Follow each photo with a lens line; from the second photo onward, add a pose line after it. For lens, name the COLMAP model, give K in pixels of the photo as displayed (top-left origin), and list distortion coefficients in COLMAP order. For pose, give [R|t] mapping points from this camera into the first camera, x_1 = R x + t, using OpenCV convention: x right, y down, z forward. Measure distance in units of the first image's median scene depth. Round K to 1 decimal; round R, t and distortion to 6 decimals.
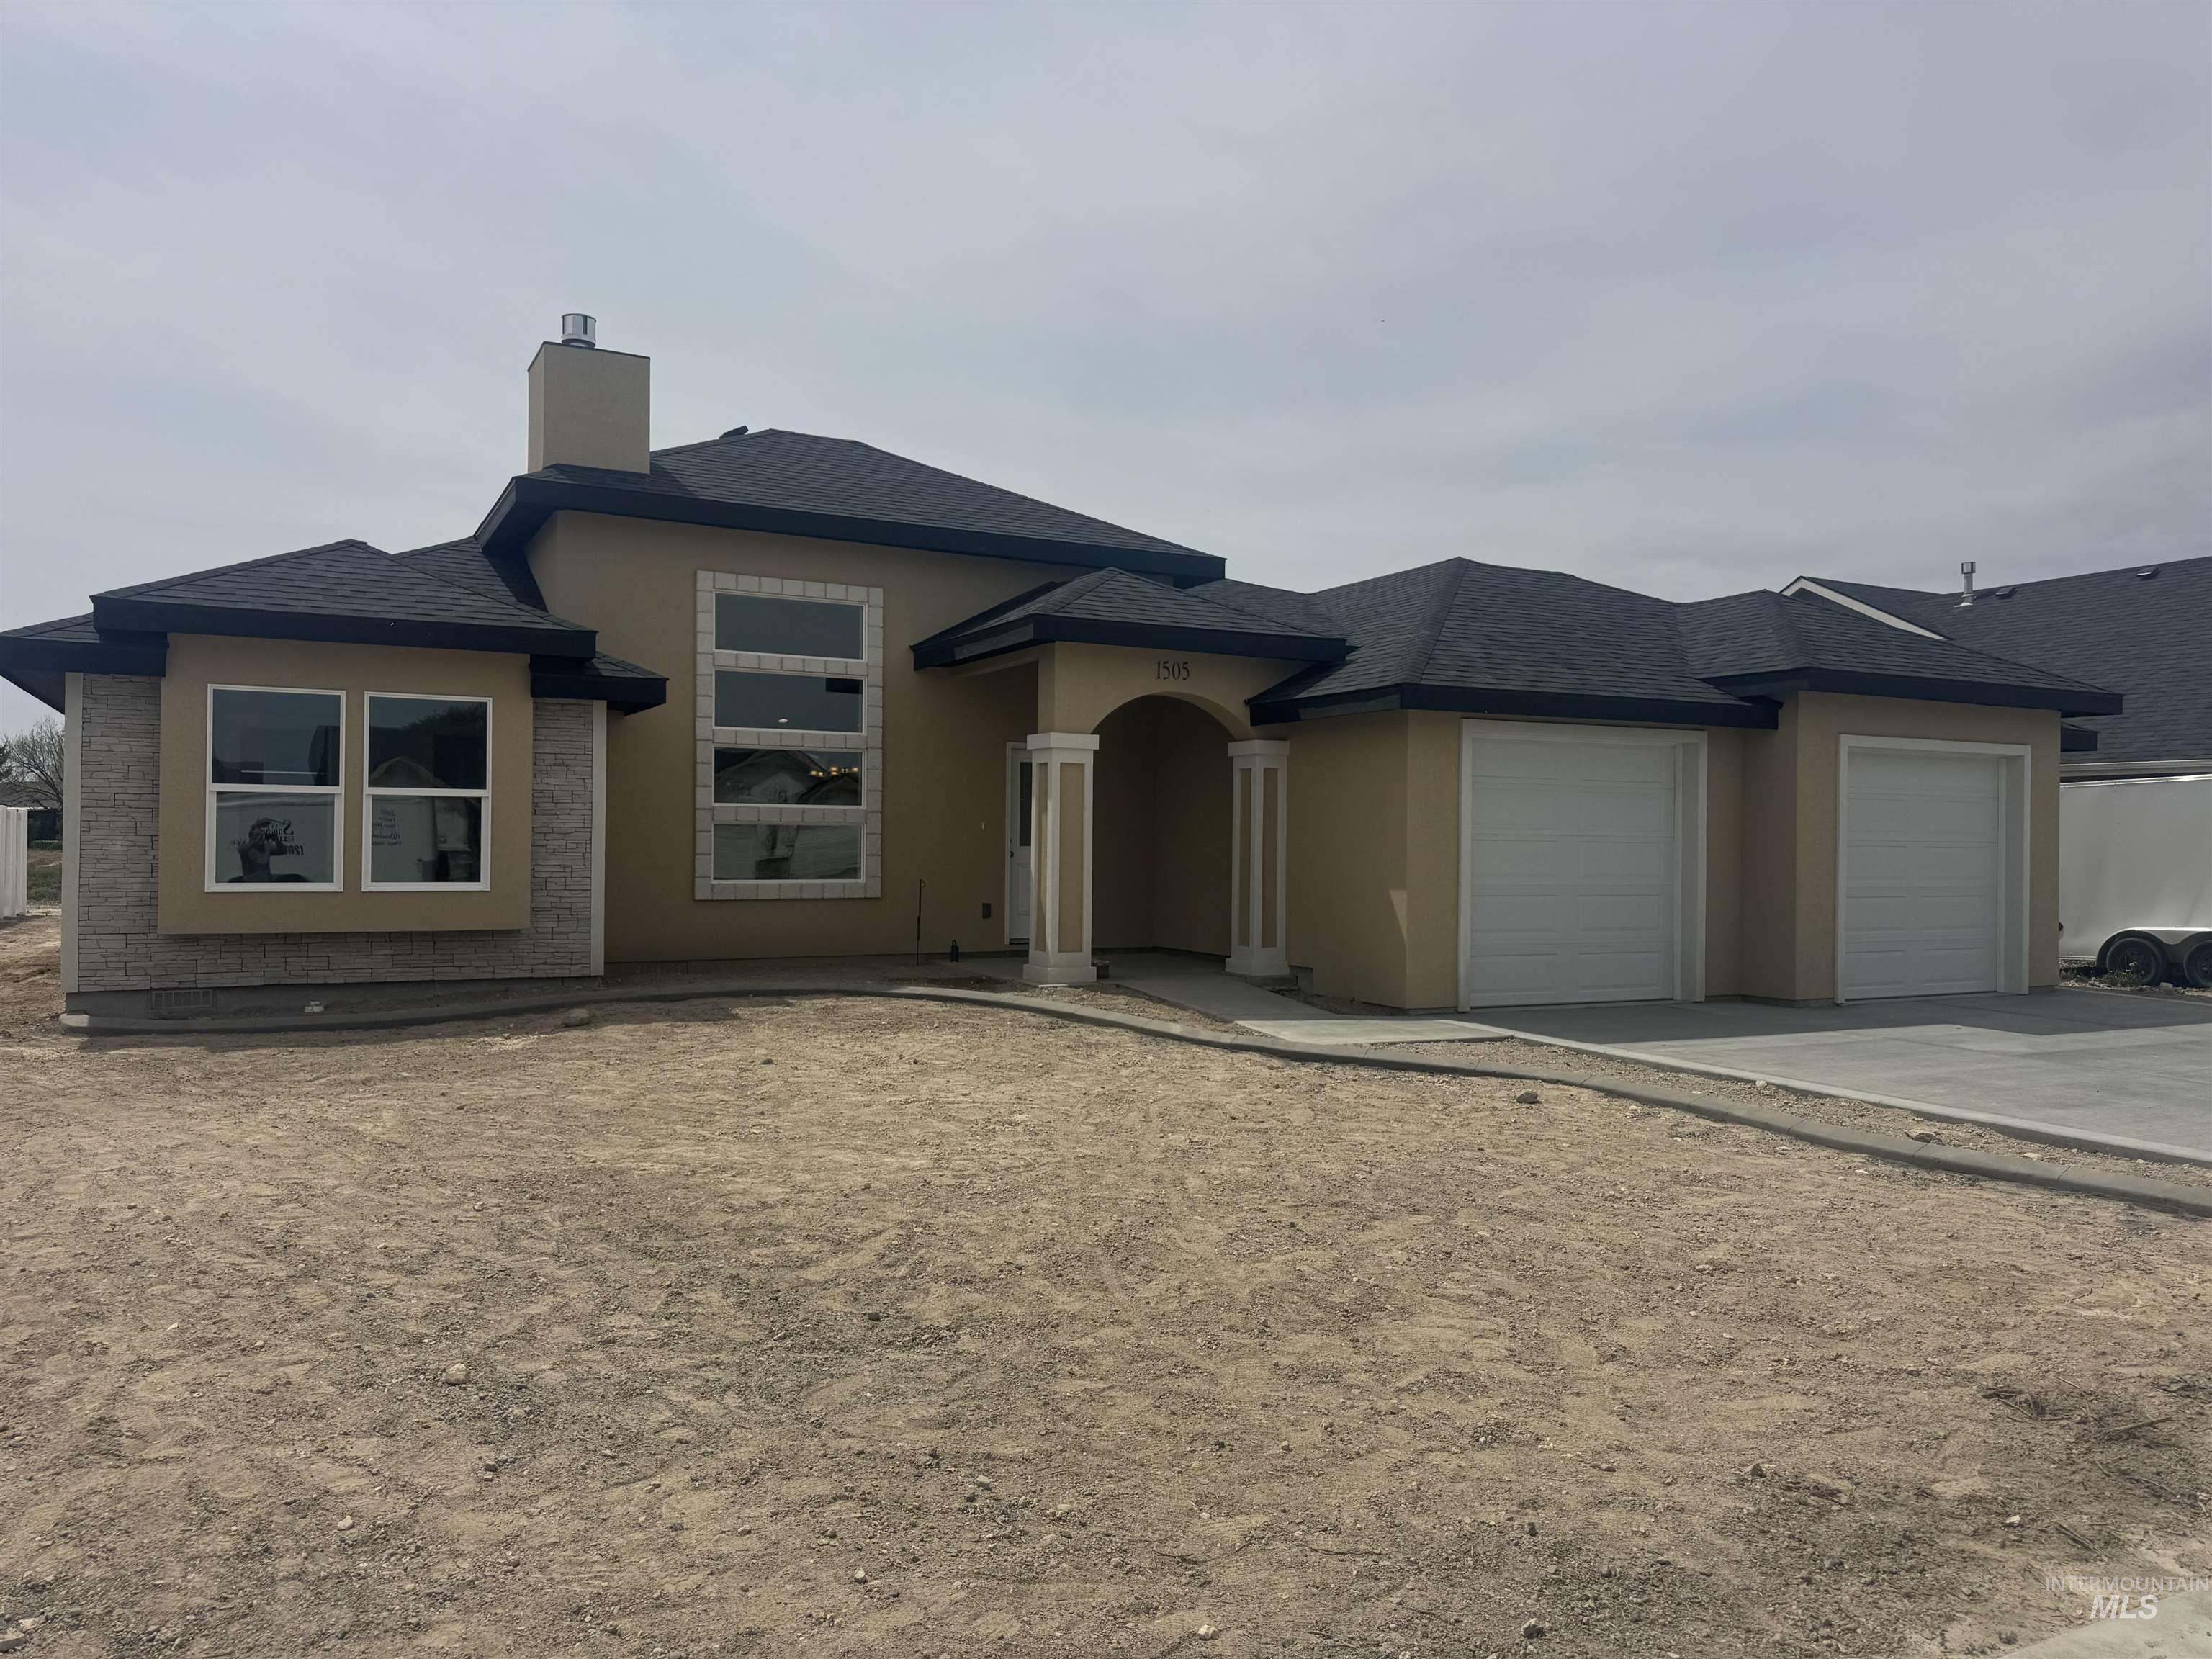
lens RADIAL K [[1547.0, 0, 1102.6], [0, 1547.0, 844.1], [0, 0, 1]] dist [0.079319, -0.096261]
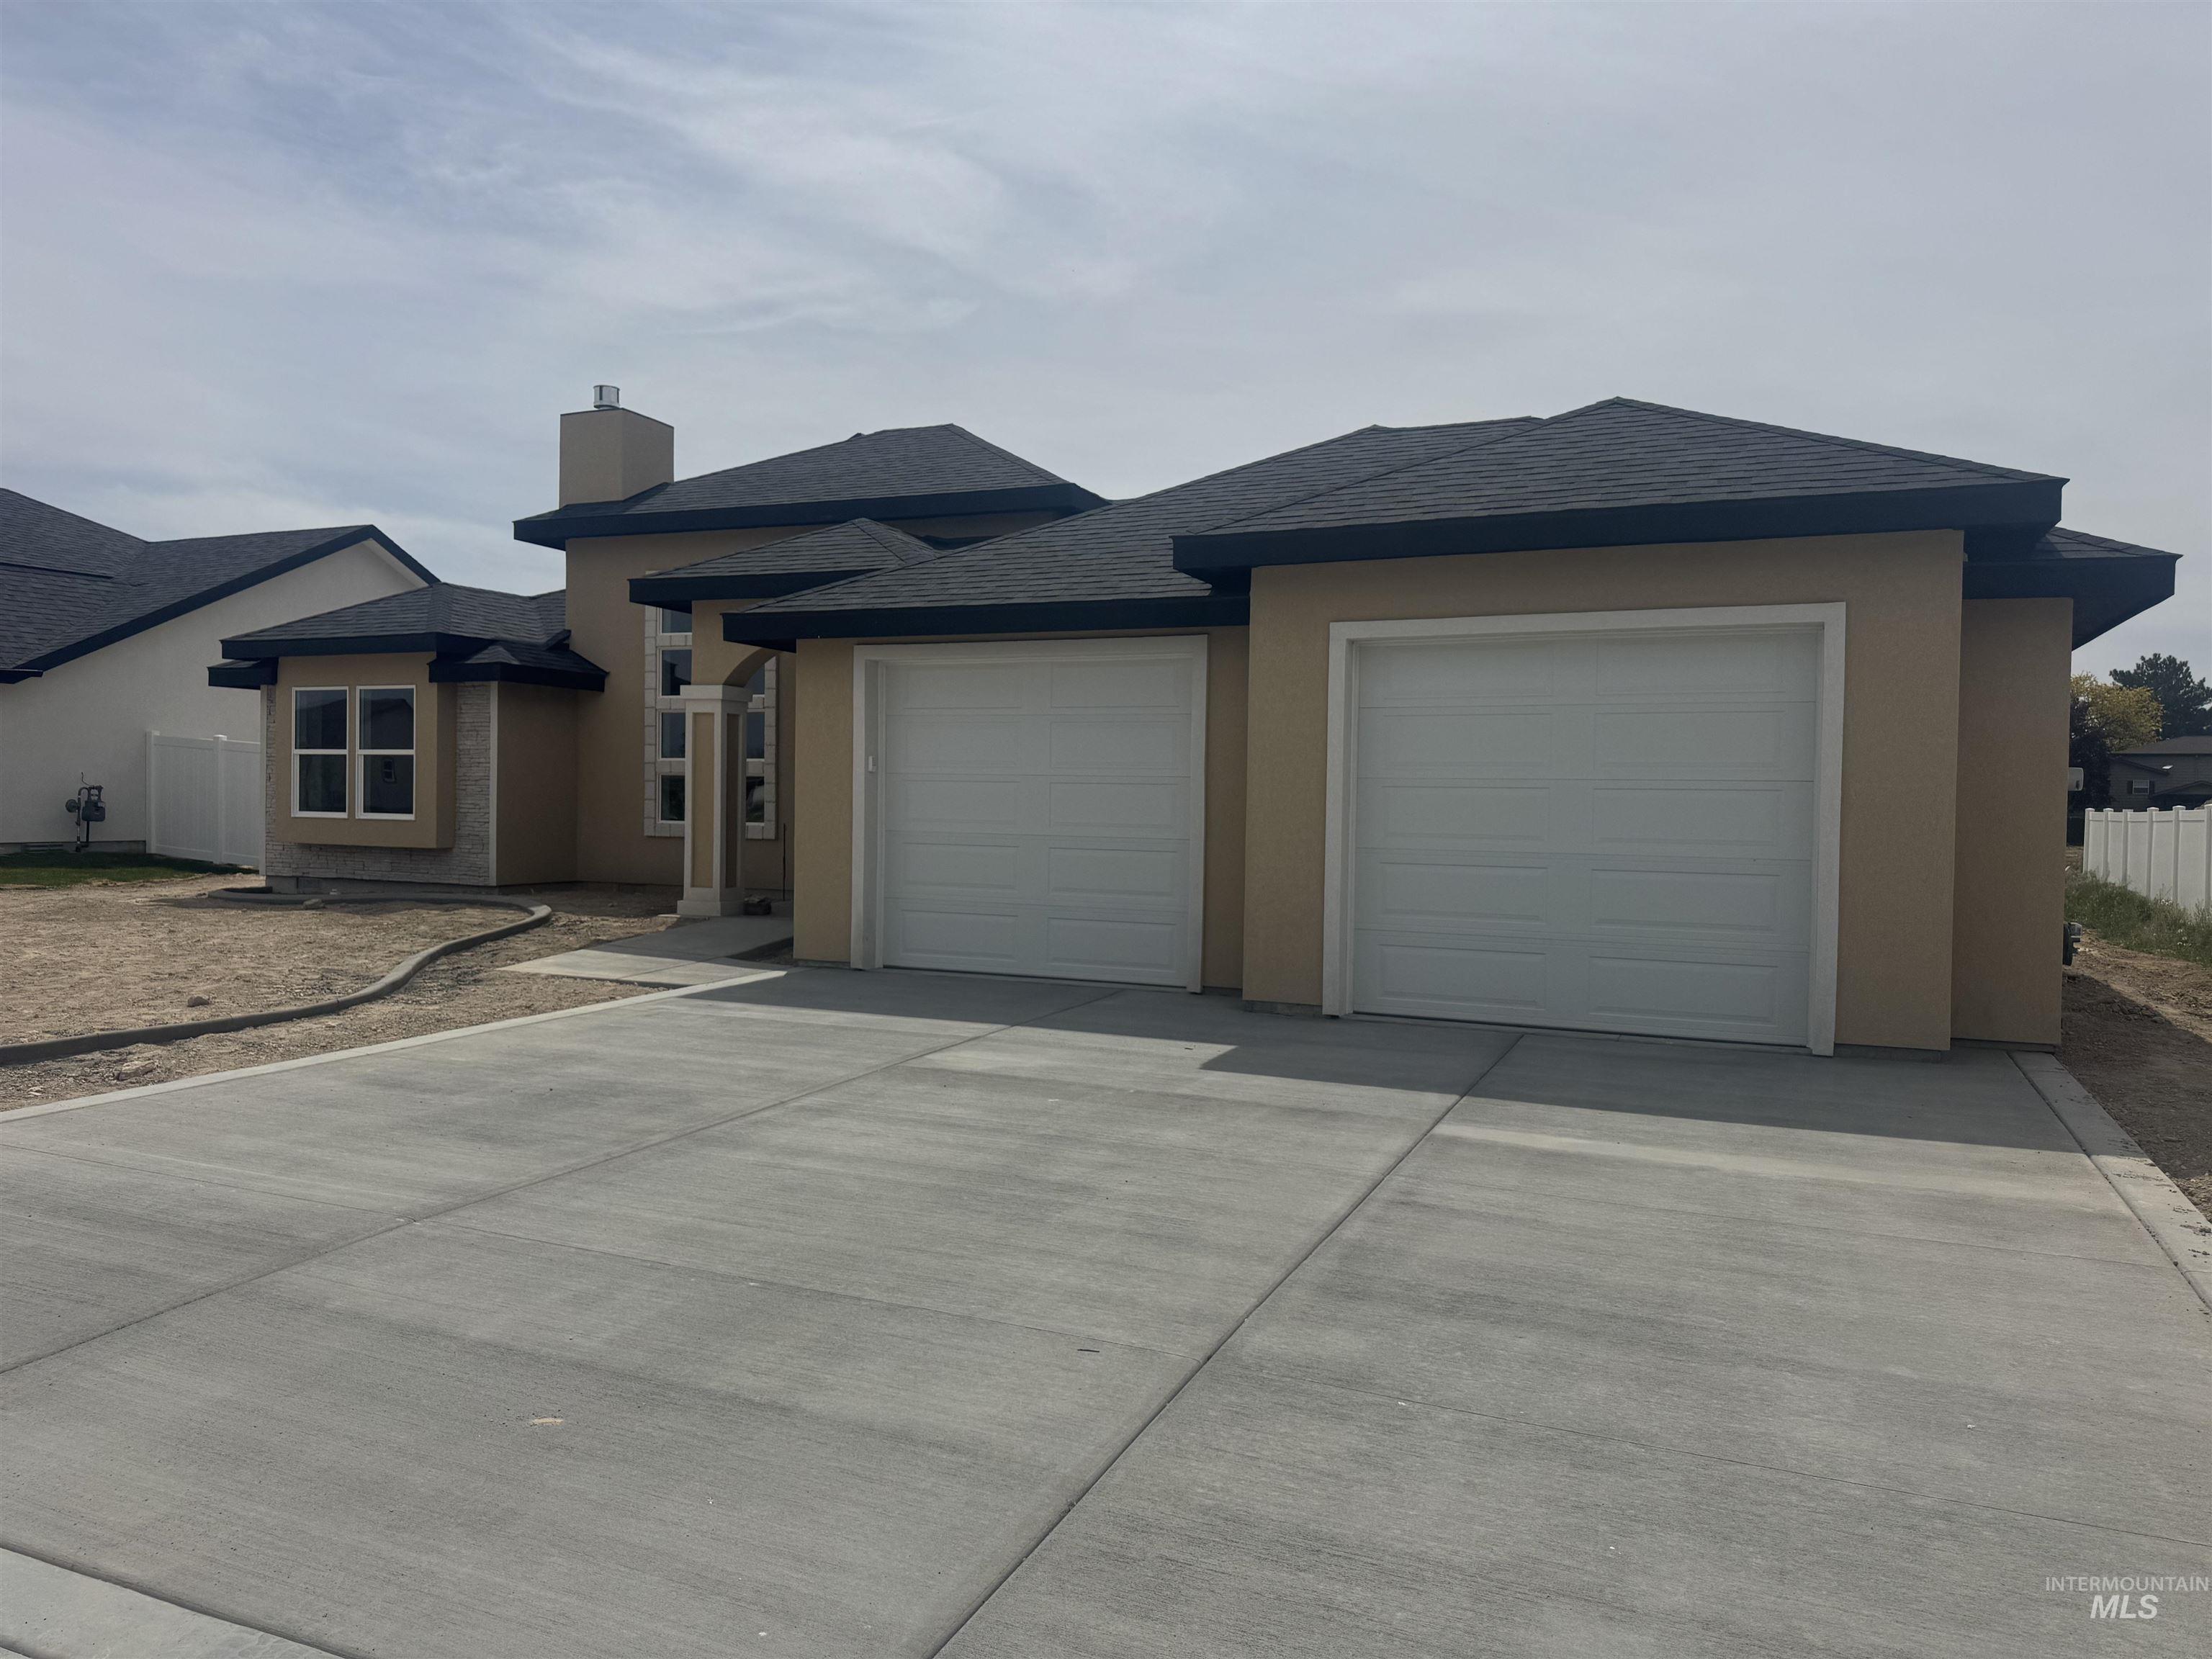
lens RADIAL K [[1547.0, 0, 1102.6], [0, 1547.0, 844.1], [0, 0, 1]] dist [0.079319, -0.096261]
pose [[0.626746, 0.021944, -0.778915, 1.100365], [-0.009904, 0.999747, 0.020197, 0.016235], [0.779161, -0.004944, 0.626805, 0.587034]]
